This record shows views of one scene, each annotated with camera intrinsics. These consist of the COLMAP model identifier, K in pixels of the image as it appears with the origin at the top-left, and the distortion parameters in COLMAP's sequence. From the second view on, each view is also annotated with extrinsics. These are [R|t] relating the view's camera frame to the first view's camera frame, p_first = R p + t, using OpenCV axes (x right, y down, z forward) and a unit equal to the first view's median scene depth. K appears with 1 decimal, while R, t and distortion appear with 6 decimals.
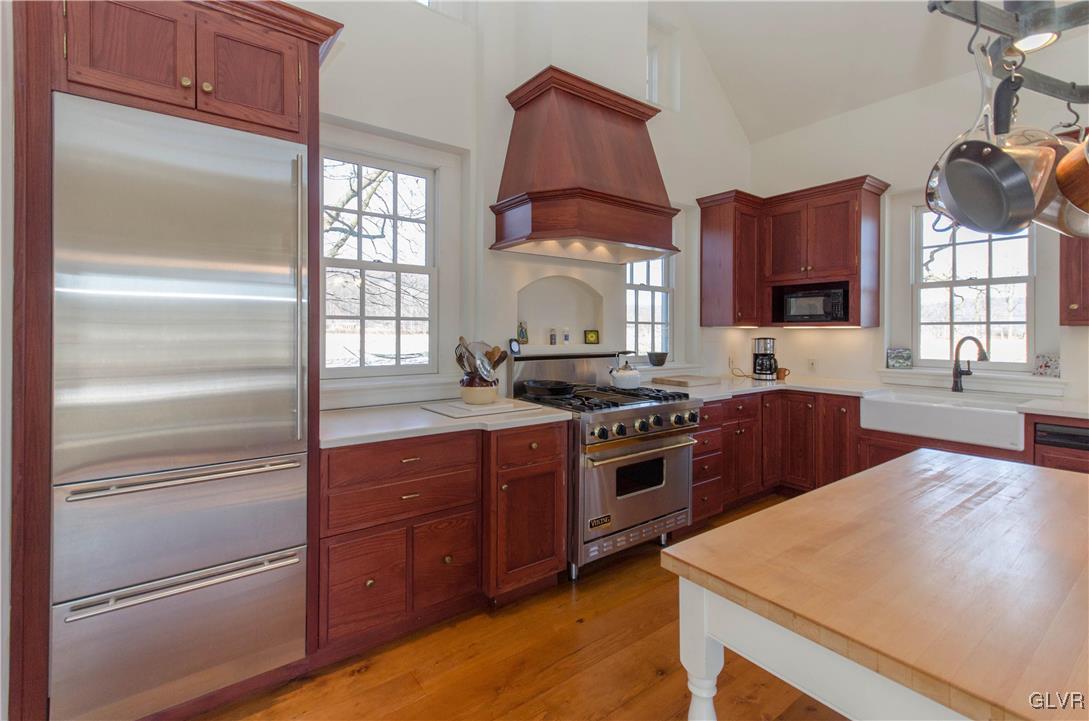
lens RADIAL K [[483.3, 0, 544.2], [0, 483.3, 332.8], [0, 0, 1]] dist [0.003252, 0.000083]
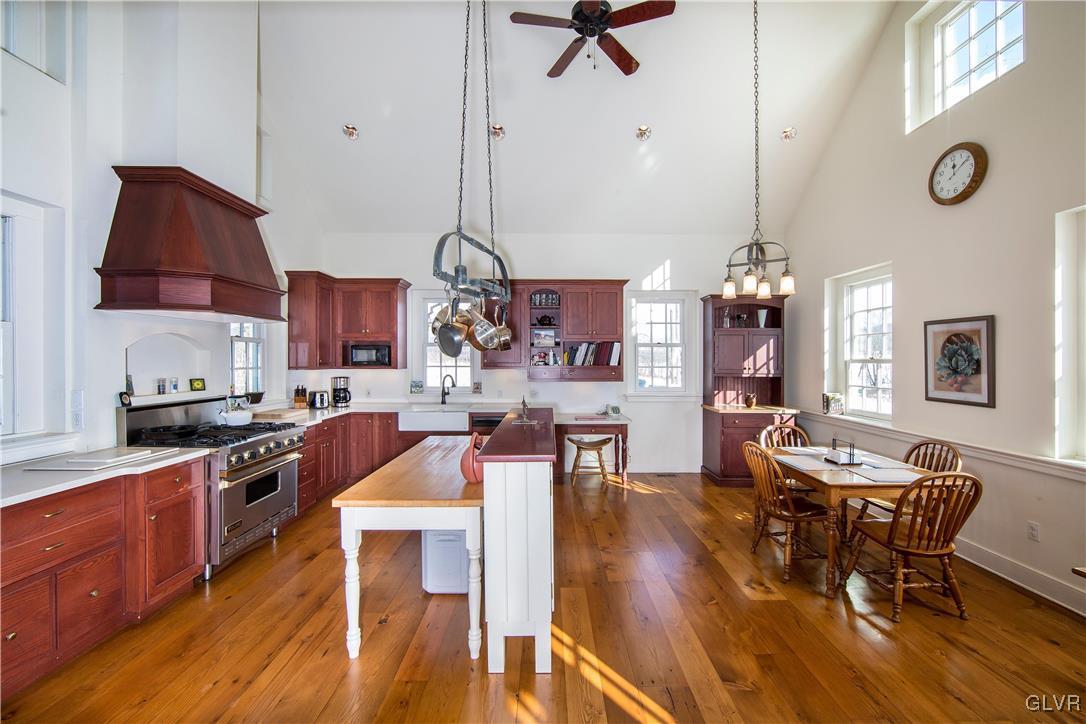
lens RADIAL K [[432.4, 0, 543.0], [0, 432.4, 362.0], [0, 0, 1]] dist [0.000280, 0.000129]
pose [[0.599488, -0.008220, 0.800342, -0.279192], [0.000641, 0.999952, 0.009790, -0.065341], [-0.800384, -0.005356, 0.599464, -0.342005]]
